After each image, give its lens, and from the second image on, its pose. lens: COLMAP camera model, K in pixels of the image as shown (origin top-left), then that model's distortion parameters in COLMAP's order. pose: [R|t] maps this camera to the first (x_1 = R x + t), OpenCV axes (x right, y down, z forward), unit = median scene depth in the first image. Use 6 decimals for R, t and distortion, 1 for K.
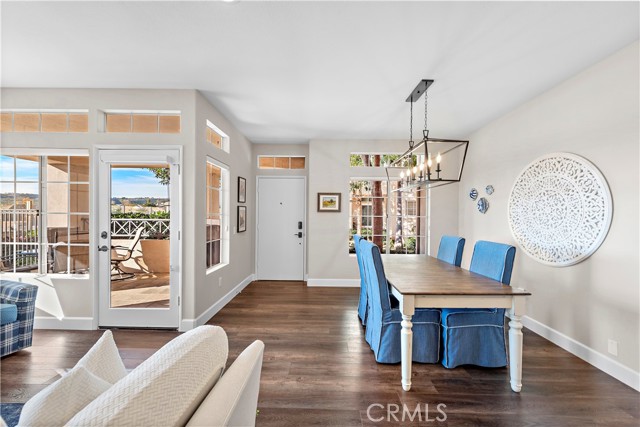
lens RADIAL K [[249.7, 0, 321.3], [0, 249.7, 217.0], [0, 0, 1]] dist [0.011215, -0.002094]
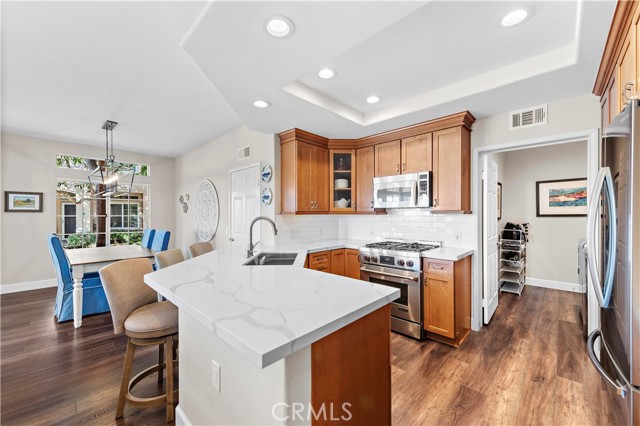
lens RADIAL K [[250.1, 0, 325.4], [0, 250.1, 216.2], [0, 0, 1]] dist [0.003672, -0.000404]
pose [[0.674796, -0.012945, 0.737890, 0.157127], [0.013897, 0.999892, 0.004832, 0.011804], [-0.737873, 0.006994, 0.674903, -0.788170]]
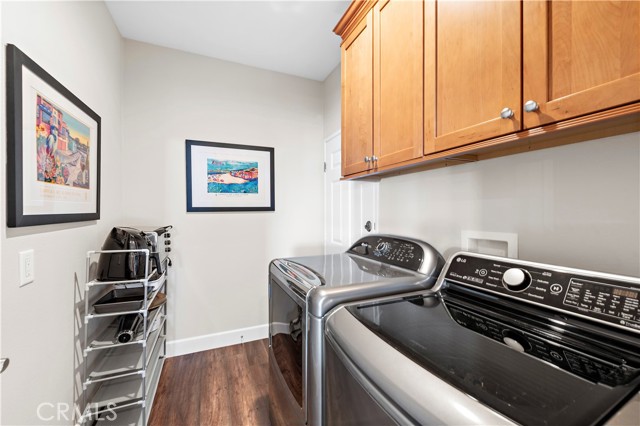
lens RADIAL K [[267.7, 0, 321.5], [0, 267.7, 210.1], [0, 0, 1]] dist [0.005153, -0.000191]
pose [[-0.406599, -0.003750, 0.913599, 1.269524], [0.006421, 0.999955, 0.006962, 0.032432], [-0.913584, 0.008696, -0.406557, -0.747897]]
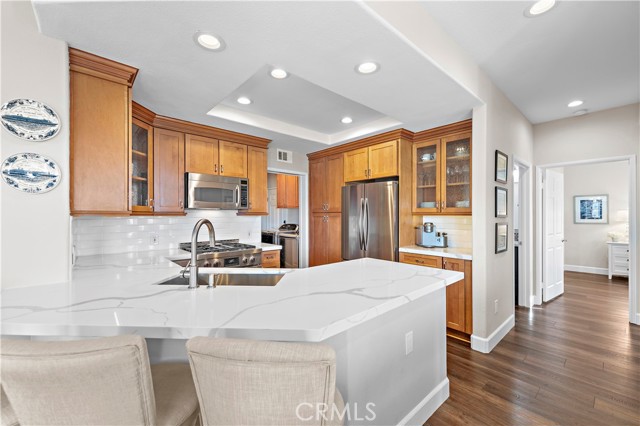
lens RADIAL K [[267.7, 0, 320.8], [0, 267.7, 213.3], [0, 0, 1]] dist [0.005153, -0.000191]
pose [[-0.689018, 0.000185, 0.724745, 0.049680], [0.002282, 0.999996, 0.001914, 0.002398], [-0.724741, 0.002973, -0.689015, 0.158744]]
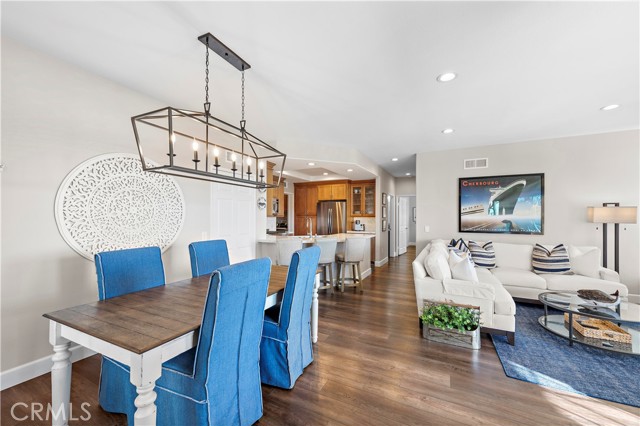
lens RADIAL K [[250.1, 0, 320.7], [0, 250.1, 216.0], [0, 0, 1]] dist [0.003672, -0.000404]
pose [[-0.901646, -0.010185, 0.432356, -0.190630], [-0.006610, 0.999930, 0.009771, -0.017552], [-0.432425, 0.005952, -0.901650, 1.489392]]
